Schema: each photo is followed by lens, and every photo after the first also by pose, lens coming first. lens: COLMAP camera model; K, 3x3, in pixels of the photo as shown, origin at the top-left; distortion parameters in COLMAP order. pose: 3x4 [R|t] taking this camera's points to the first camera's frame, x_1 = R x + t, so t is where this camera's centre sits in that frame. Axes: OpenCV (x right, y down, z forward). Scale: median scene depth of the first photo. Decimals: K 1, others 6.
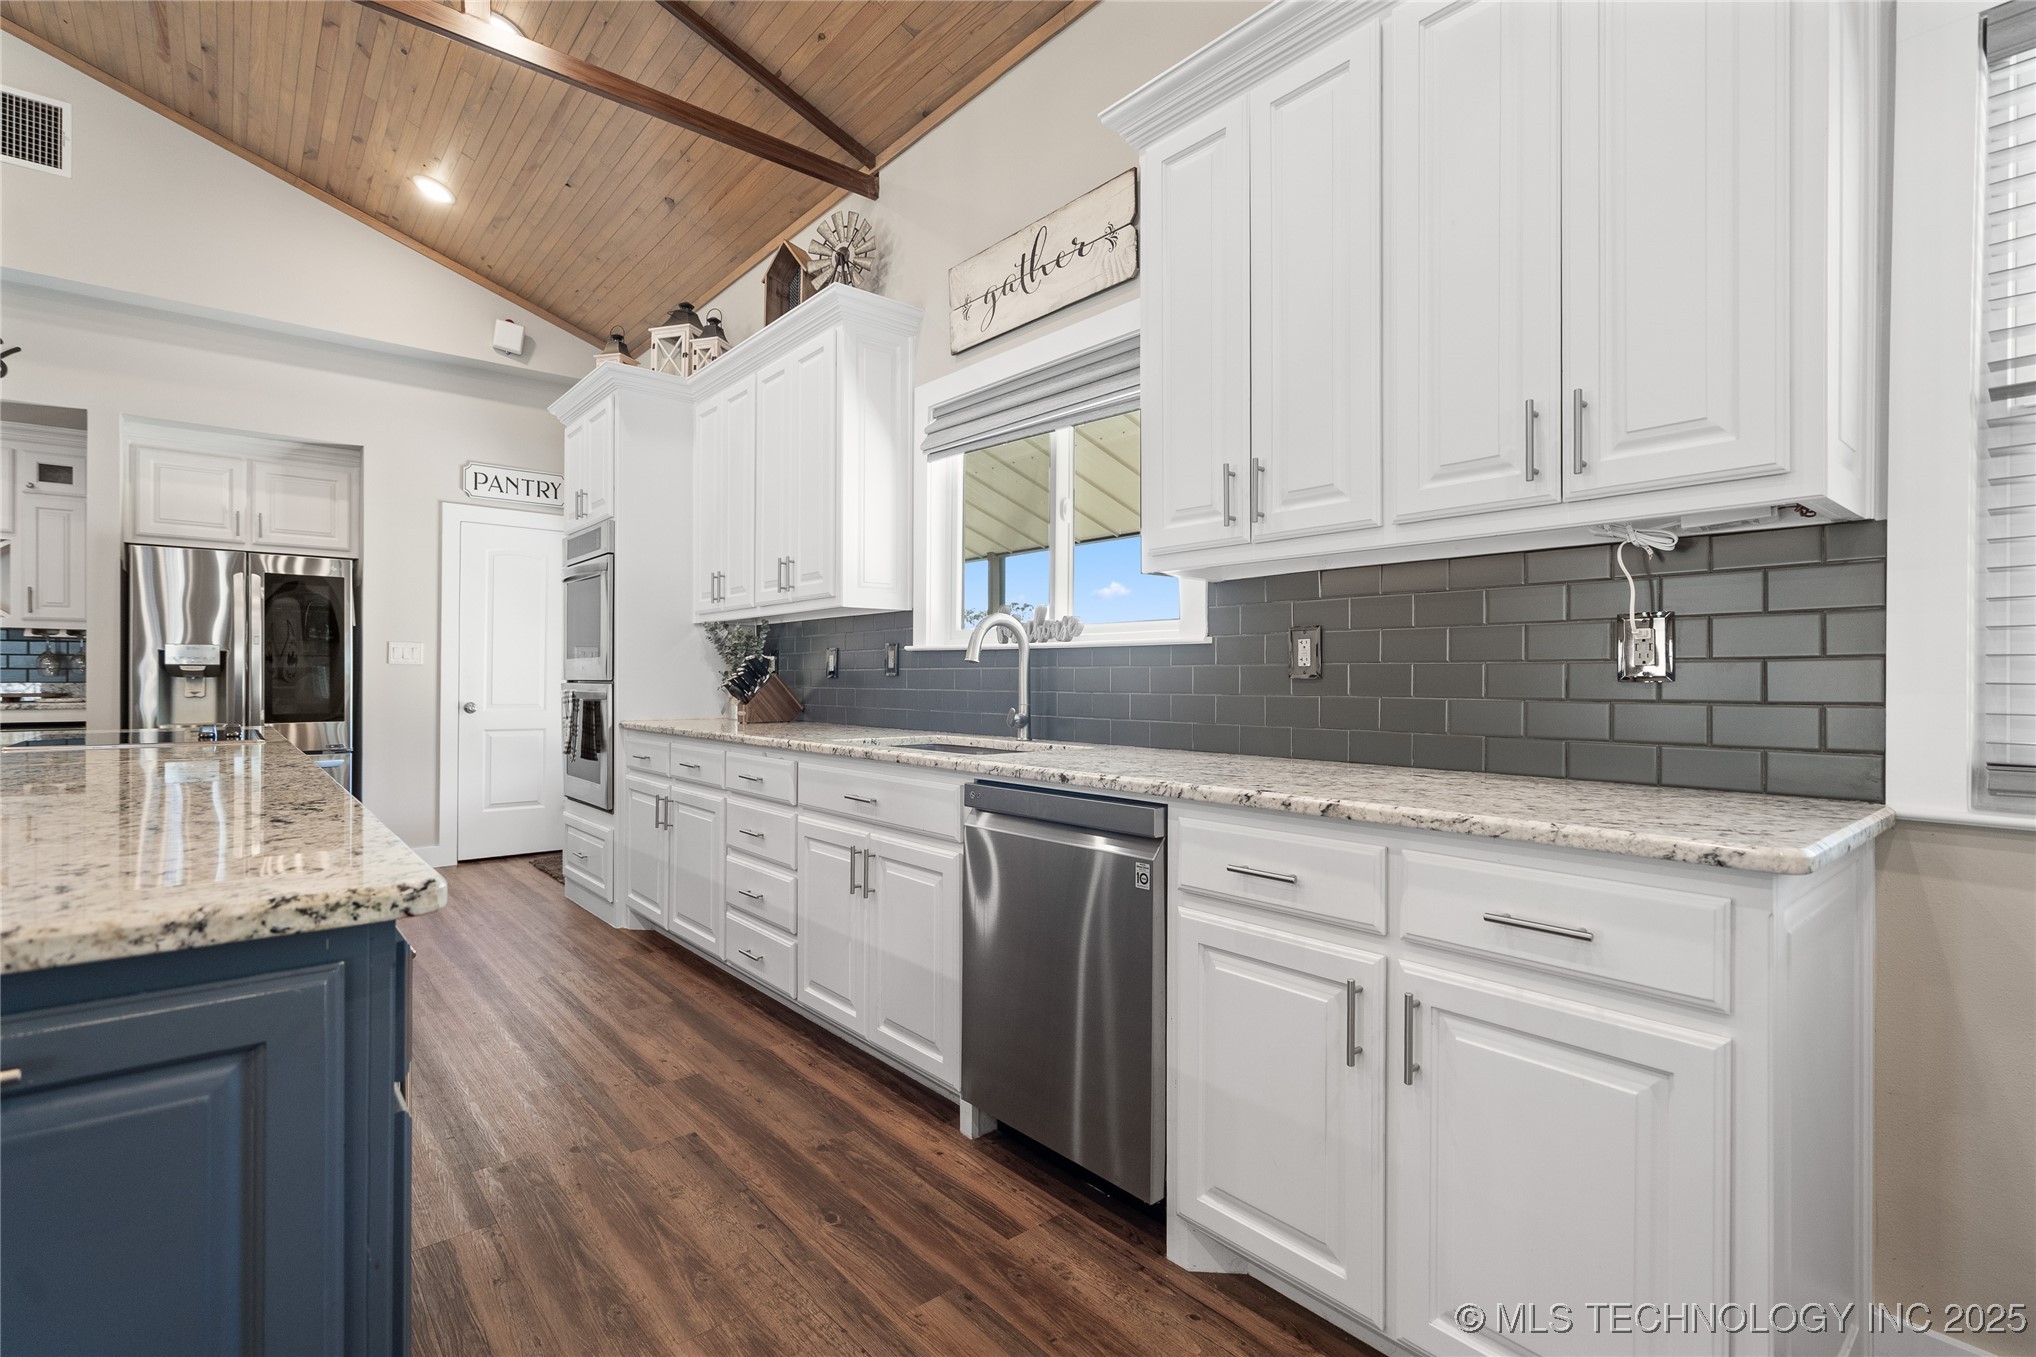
lens RADIAL K [[940.5, 0, 1015.4], [0, 940.5, 676.7], [0, 0, 1]] dist [-0.000144, 0.001387]
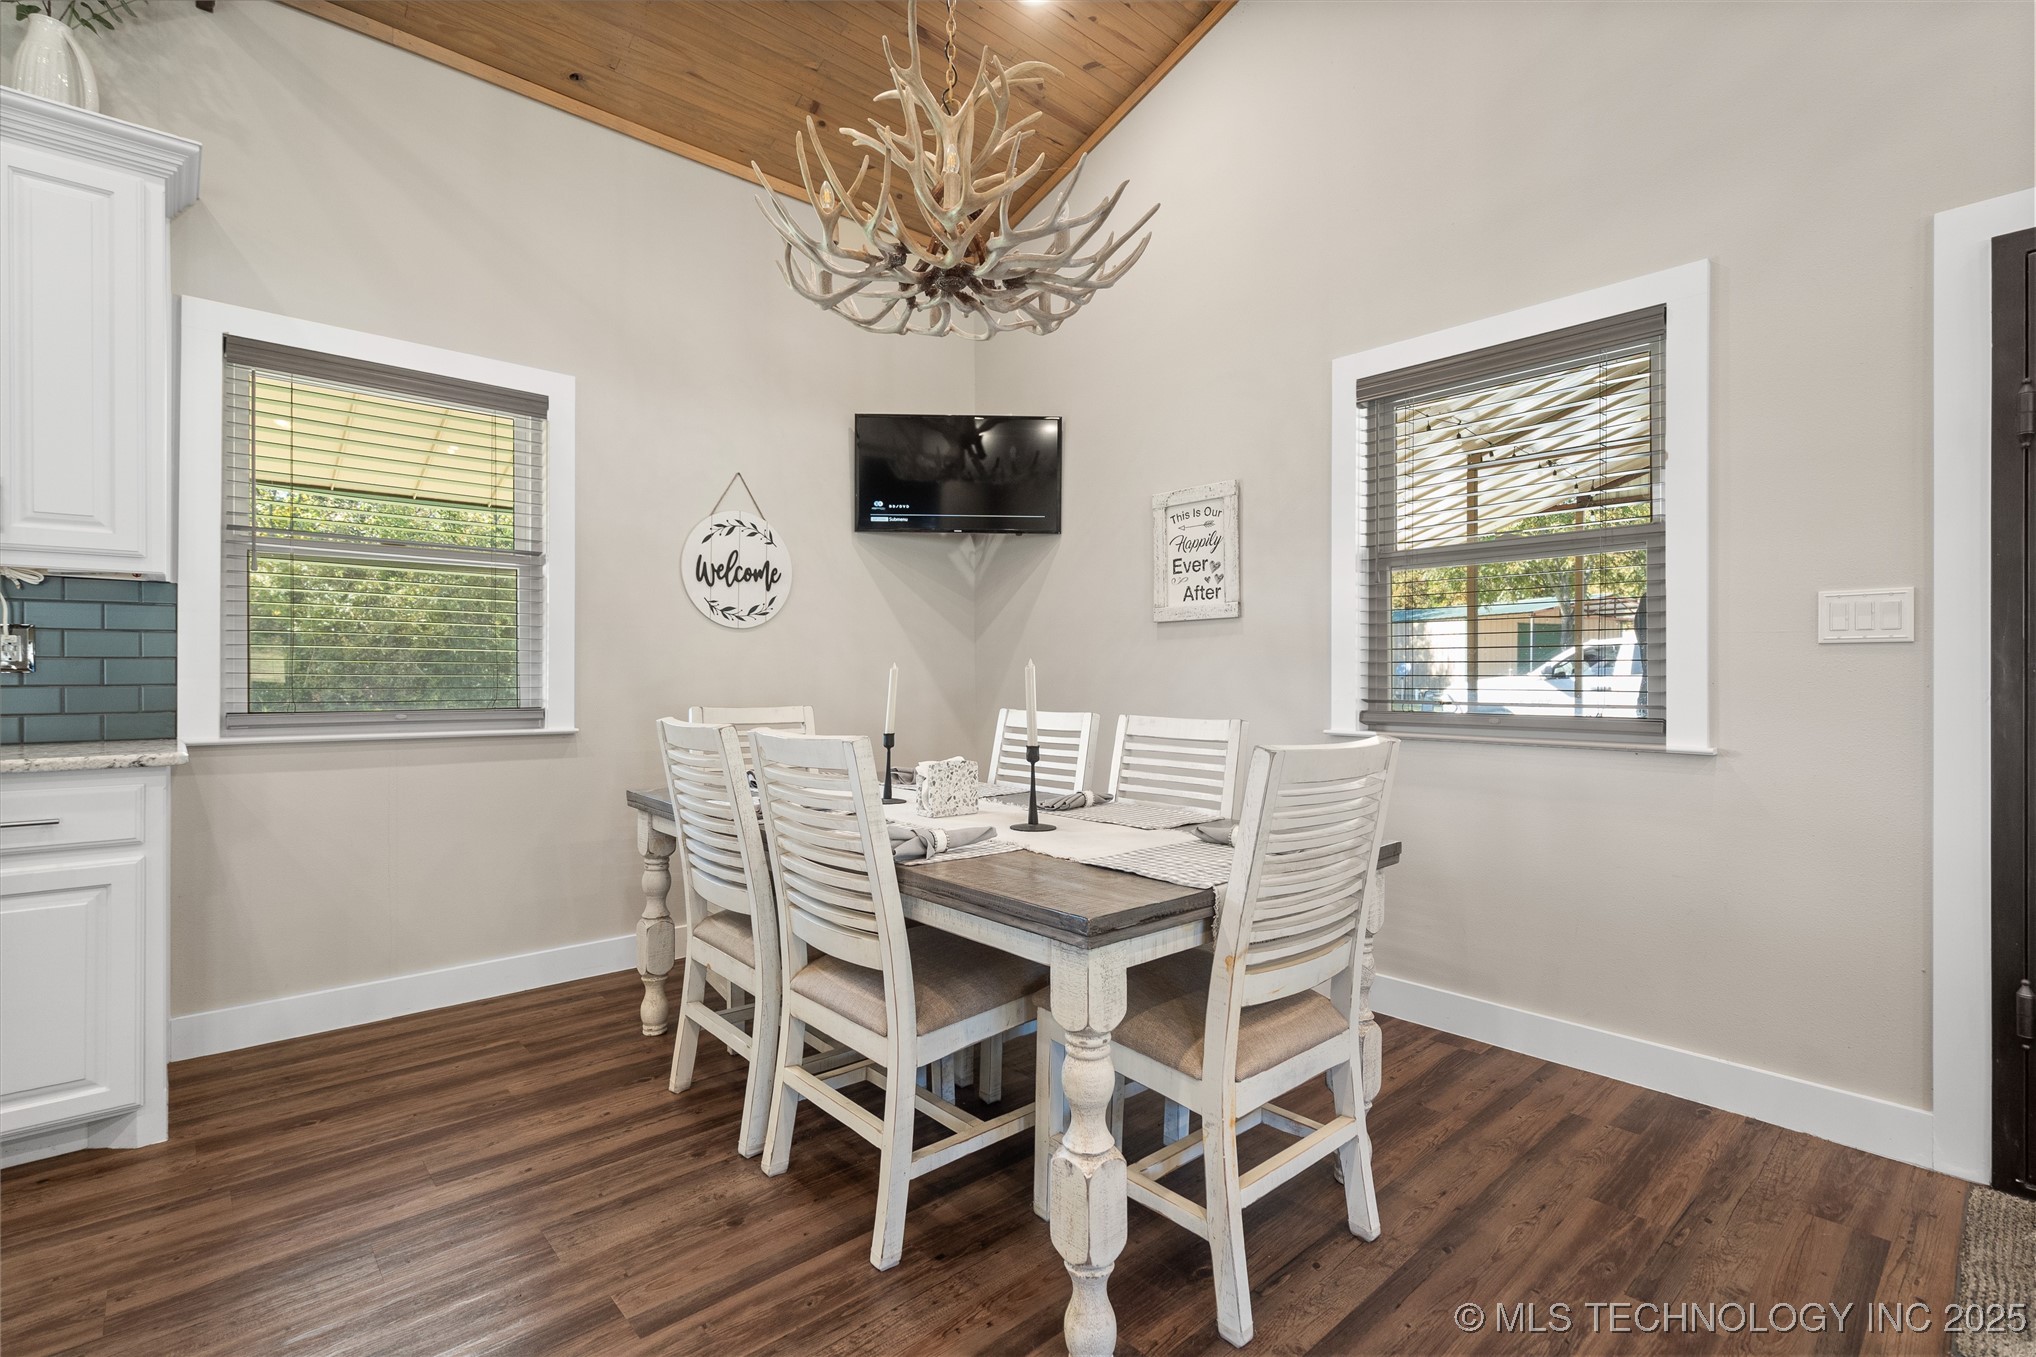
lens RADIAL K [[940.5, 0, 1015.0], [0, 940.5, 675.4], [0, 0, 1]] dist [-0.000144, 0.001387]
pose [[-0.035360, -0.003633, 0.999368, -0.491413], [-0.003244, 0.999989, 0.003521, -0.000233], [-0.999369, -0.003117, -0.035372, -0.287065]]
